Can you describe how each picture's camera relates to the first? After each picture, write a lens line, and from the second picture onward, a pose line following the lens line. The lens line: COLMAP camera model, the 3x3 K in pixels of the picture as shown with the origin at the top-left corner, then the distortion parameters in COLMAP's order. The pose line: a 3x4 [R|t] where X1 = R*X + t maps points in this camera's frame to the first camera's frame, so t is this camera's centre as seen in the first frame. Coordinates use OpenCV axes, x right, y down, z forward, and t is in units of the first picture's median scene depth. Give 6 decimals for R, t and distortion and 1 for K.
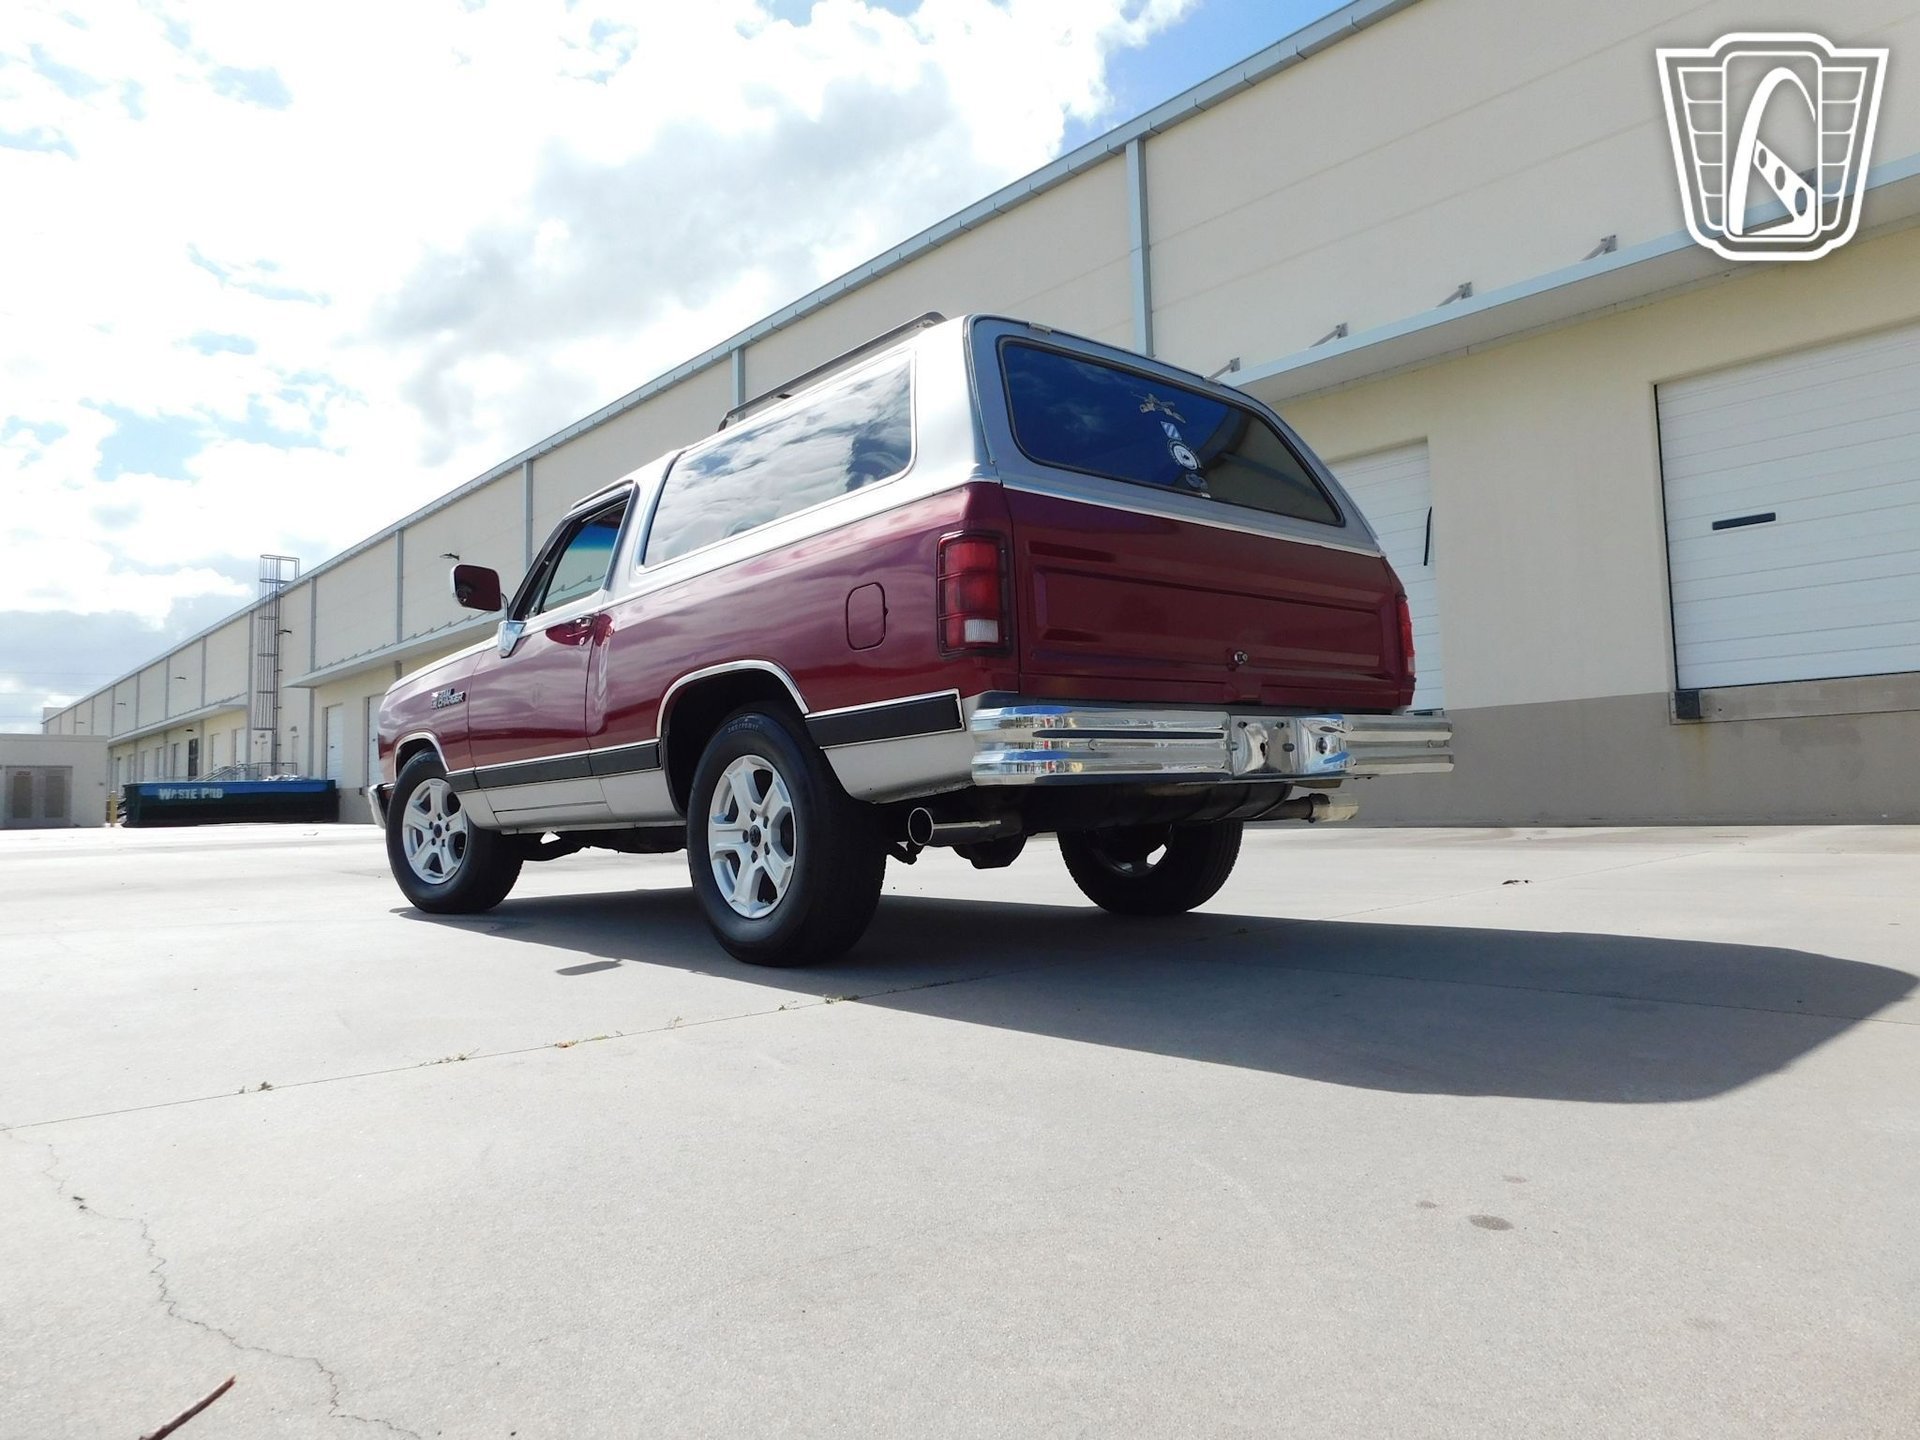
lens RADIAL K [[1246.4, 0, 961.5], [0, 1246.4, 729.3], [0, 0, 1]] dist [-0.056698, 0.039232]
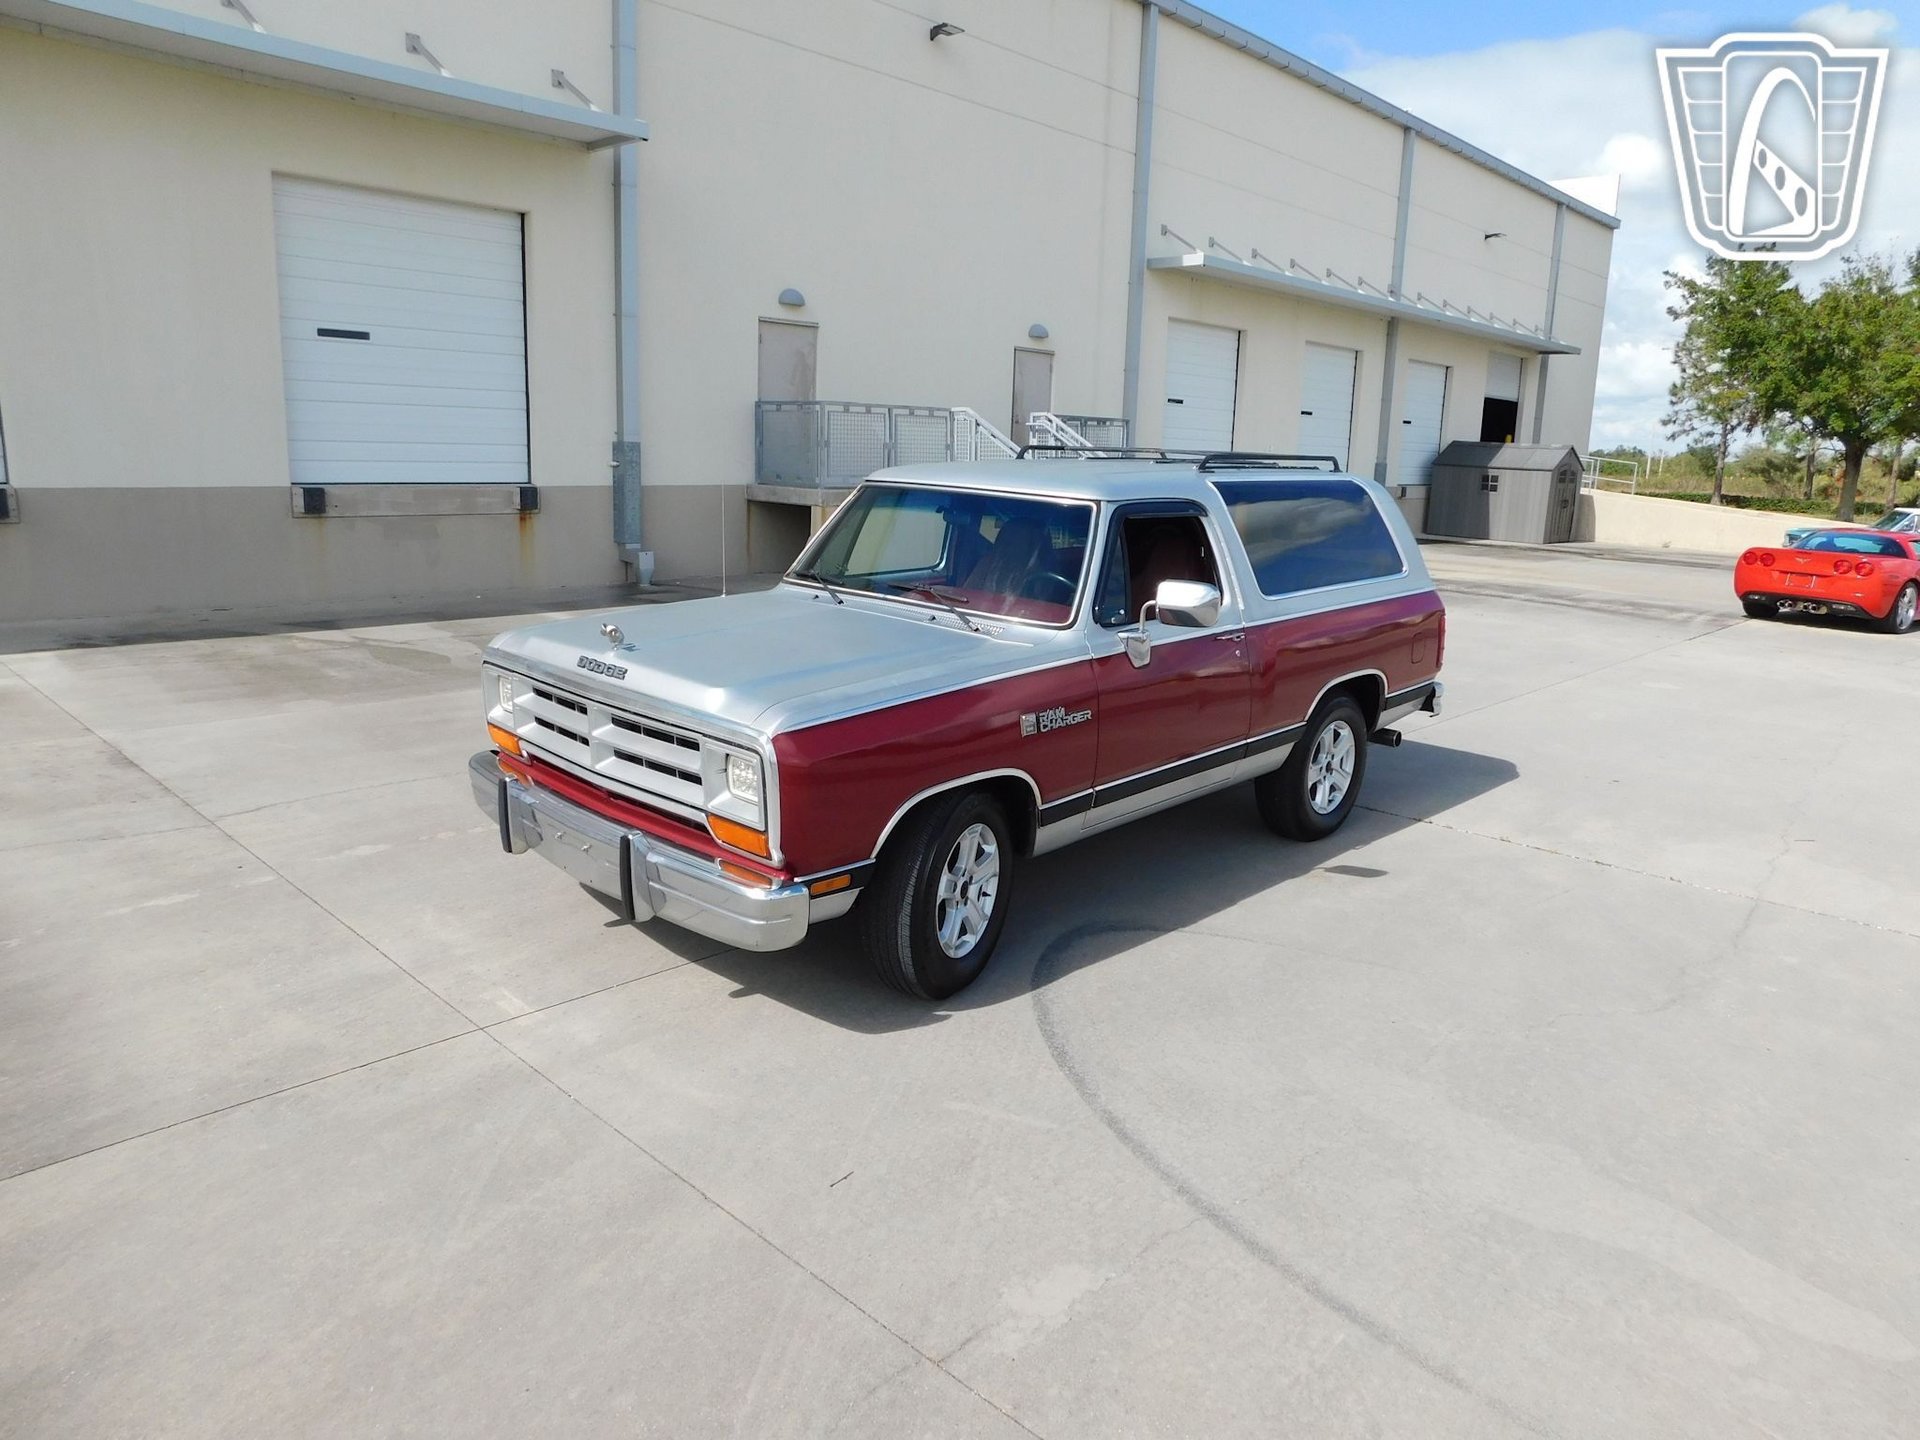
lens RADIAL K [[1246.4, 0, 974.0], [0, 1246.4, 715.4], [0, 0, 1]] dist [-0.056698, 0.039232]
pose [[-0.087333, -0.180599, 0.979672, -1.148137], [-0.089010, 0.980911, 0.172892, -0.151622], [-0.992195, -0.072101, -0.101741, 1.069551]]
